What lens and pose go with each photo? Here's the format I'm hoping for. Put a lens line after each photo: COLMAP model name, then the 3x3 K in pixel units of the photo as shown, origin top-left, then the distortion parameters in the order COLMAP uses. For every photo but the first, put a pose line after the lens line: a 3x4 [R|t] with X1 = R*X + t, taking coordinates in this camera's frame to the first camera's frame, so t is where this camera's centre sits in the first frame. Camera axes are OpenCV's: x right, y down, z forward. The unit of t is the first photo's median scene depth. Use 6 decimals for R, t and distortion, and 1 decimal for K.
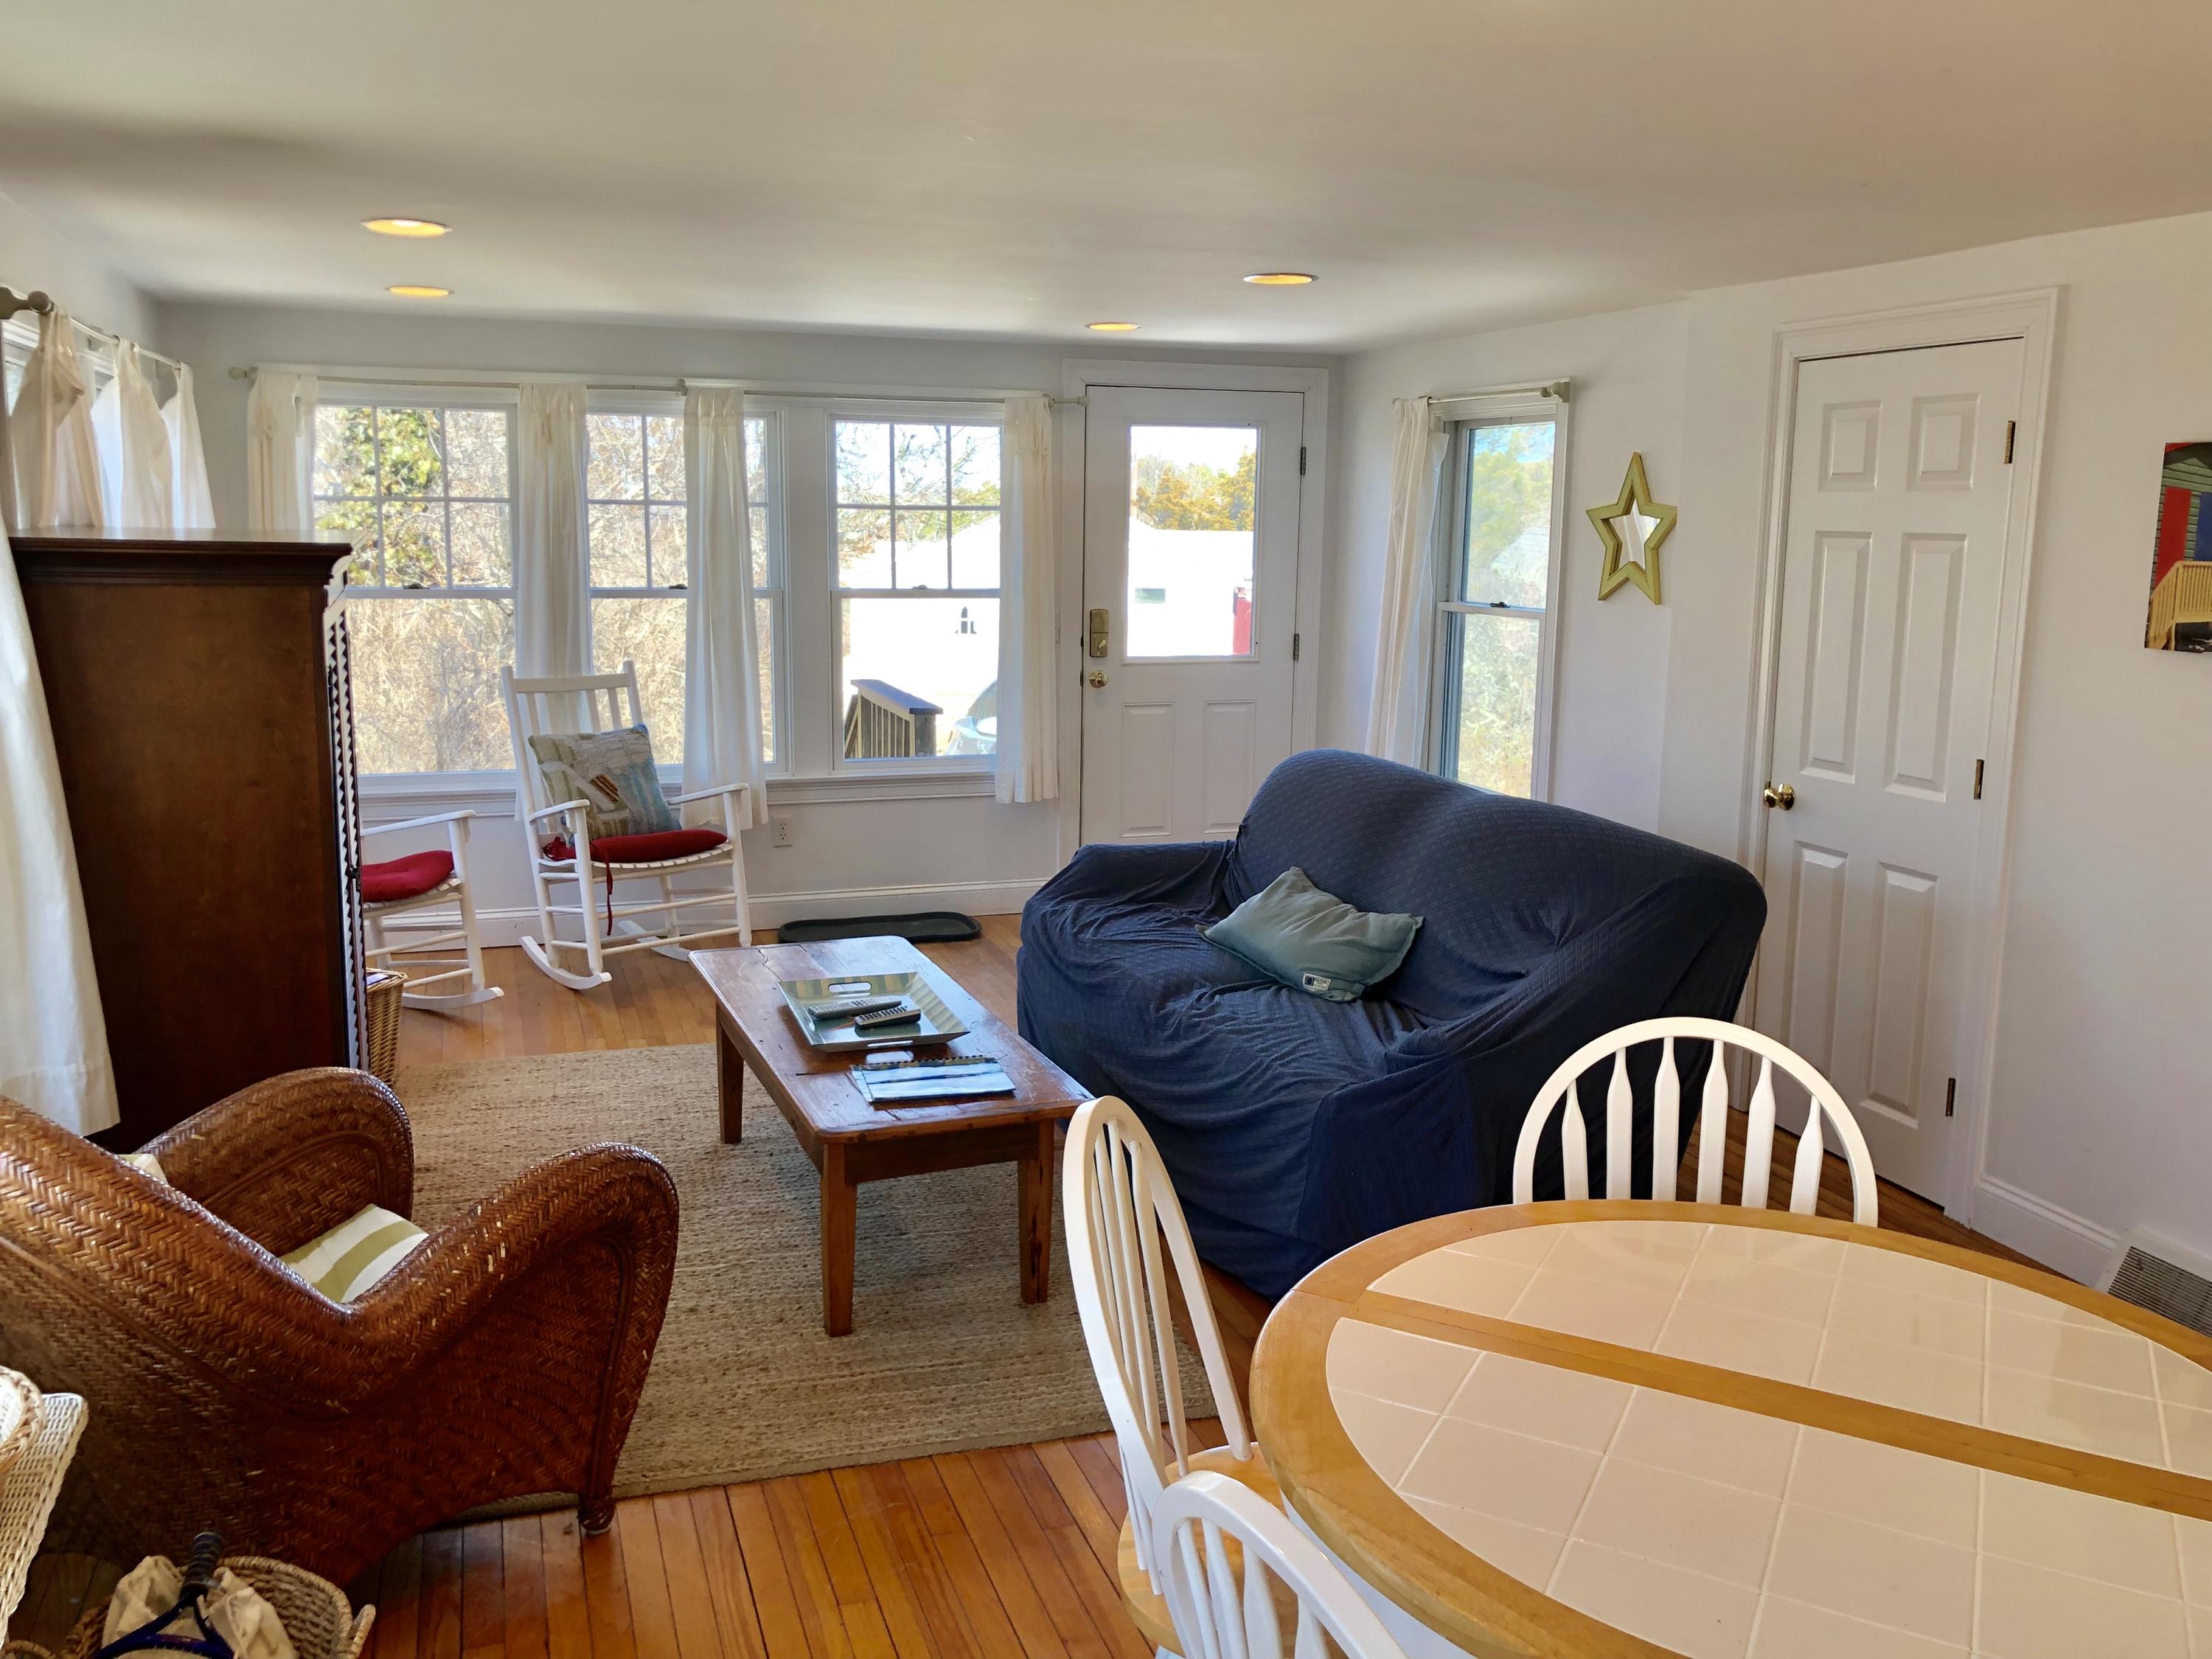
lens RADIAL K [[1833.0, 0, 1113.9], [0, 1833.0, 828.8], [0, 0, 1]] dist [0.028613, -0.018595]
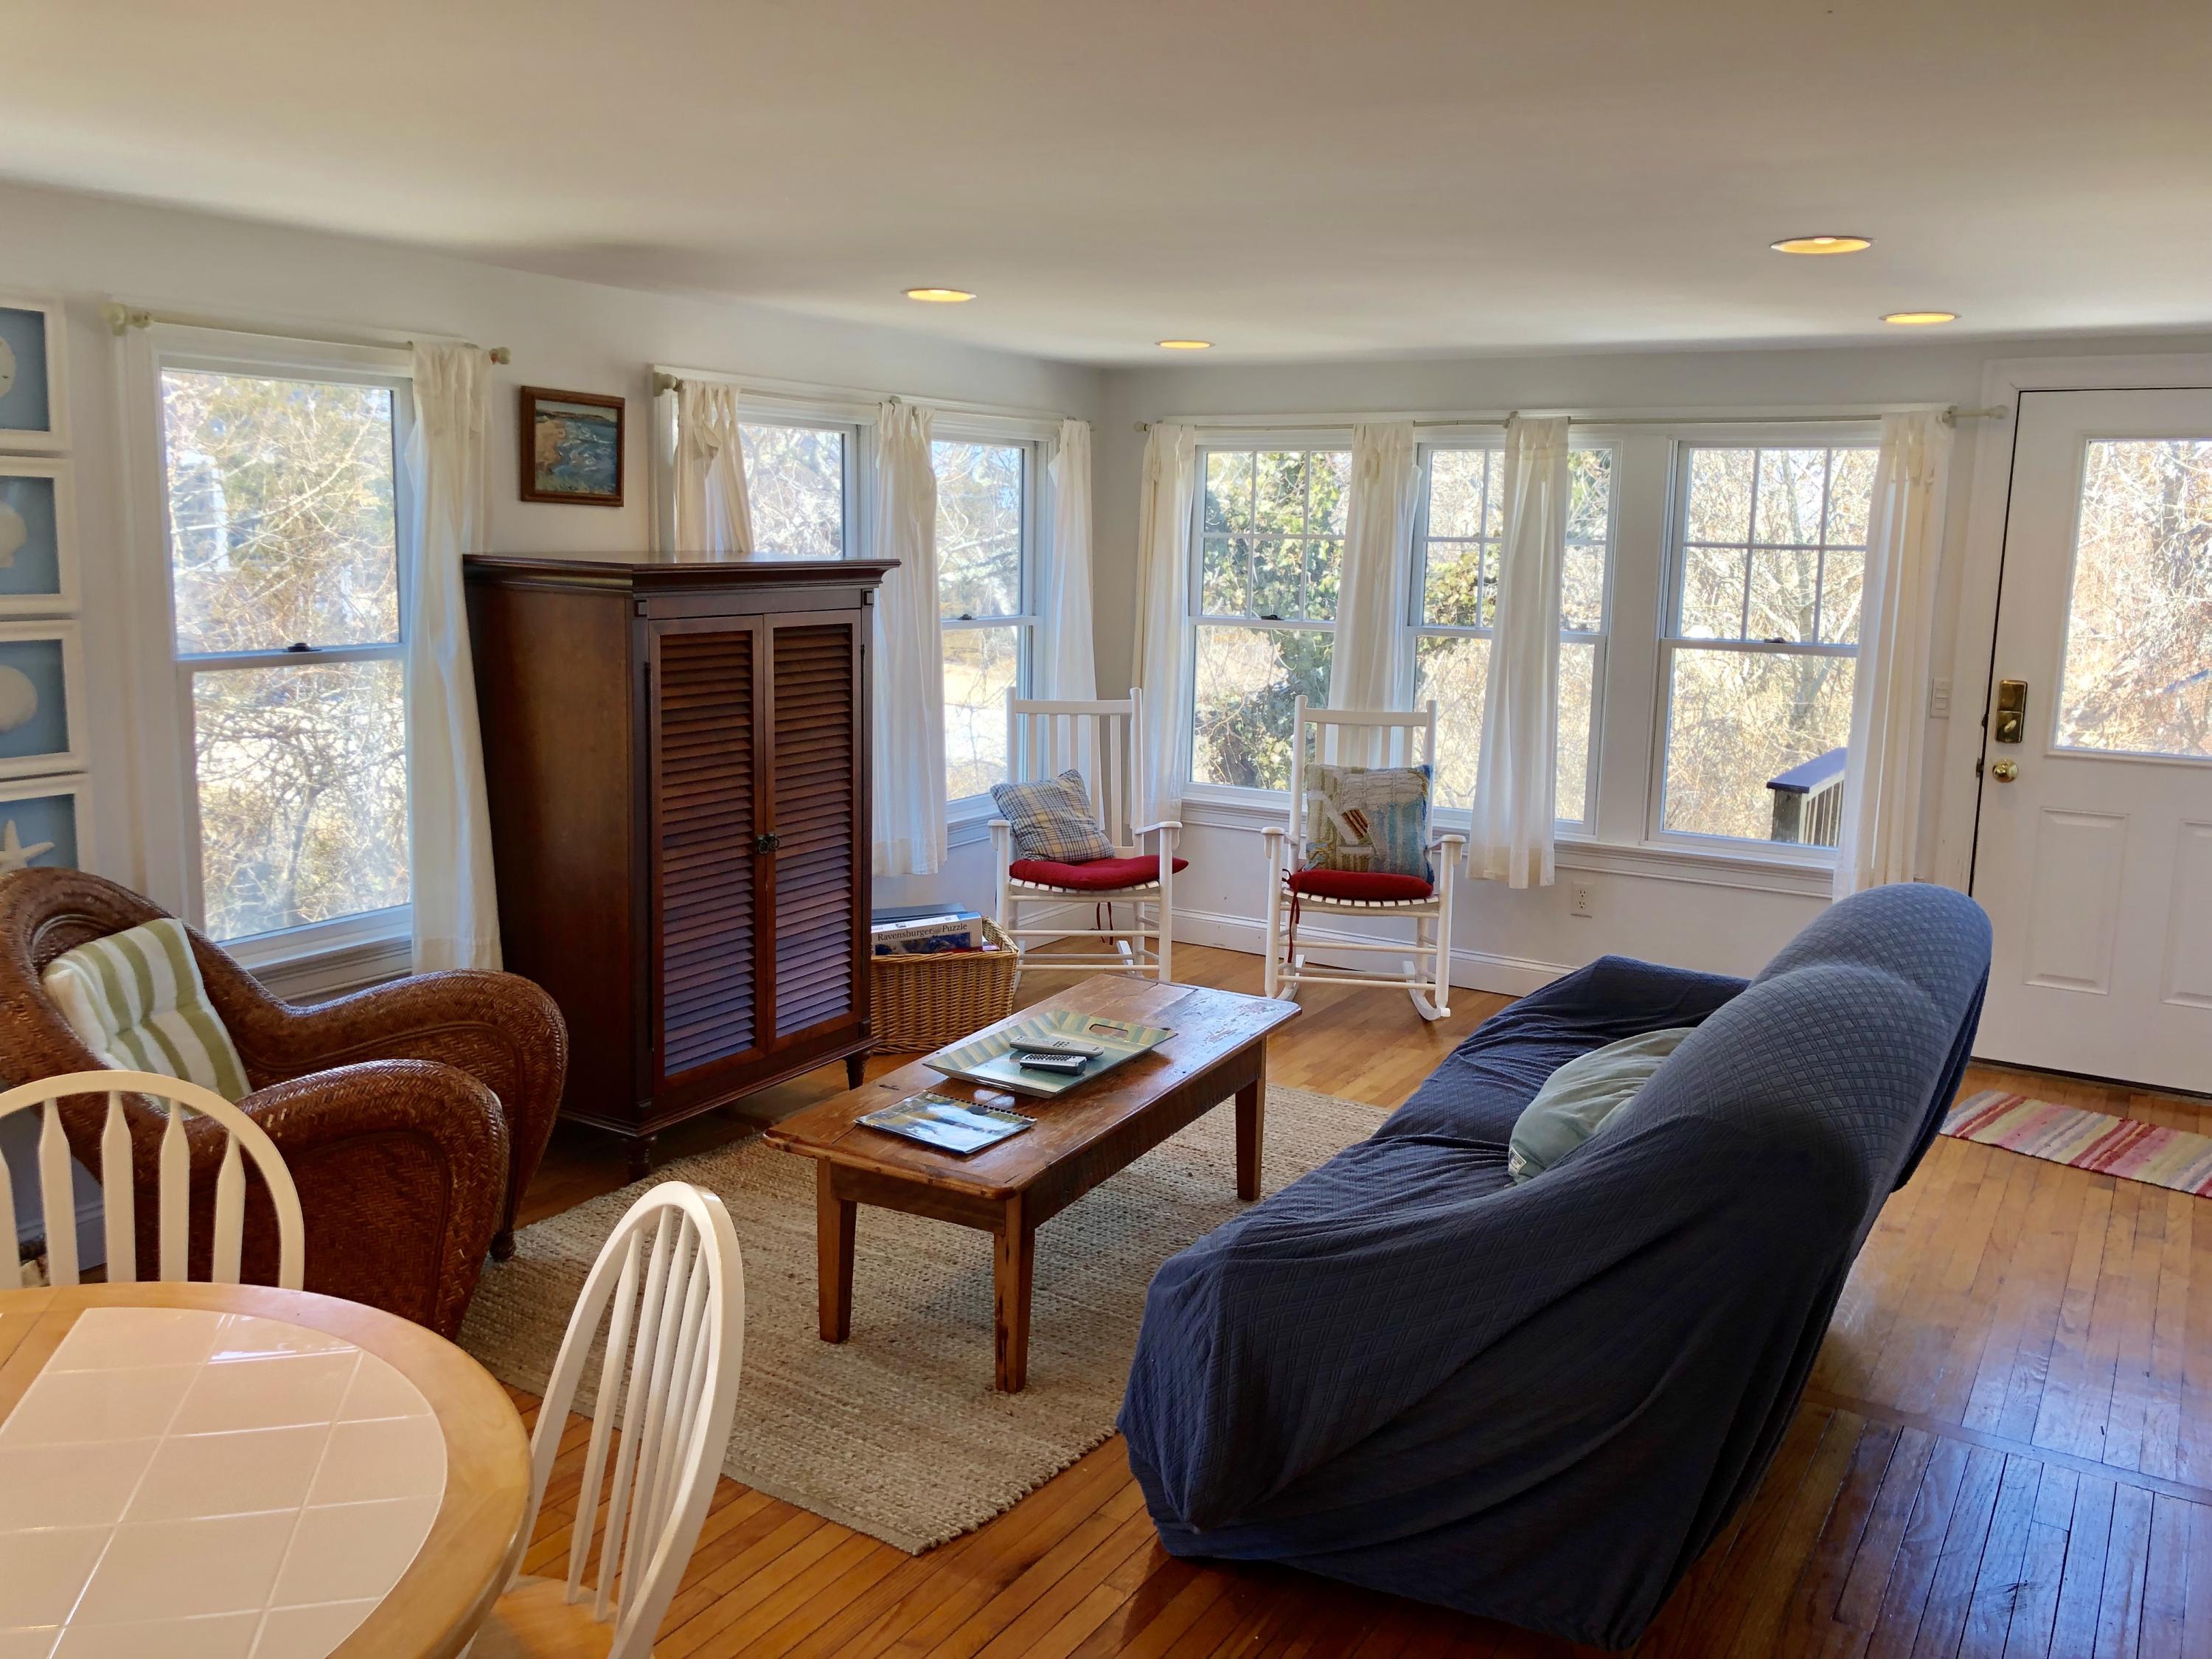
lens RADIAL K [[1833.0, 0, 1117.6], [0, 1833.0, 825.3], [0, 0, 1]] dist [0.028613, -0.018595]
pose [[0.622670, 0.125327, -0.772383, 0.409028], [-0.145523, 0.988417, 0.043065, -0.044053], [0.768833, 0.085584, 0.633696, 0.259880]]
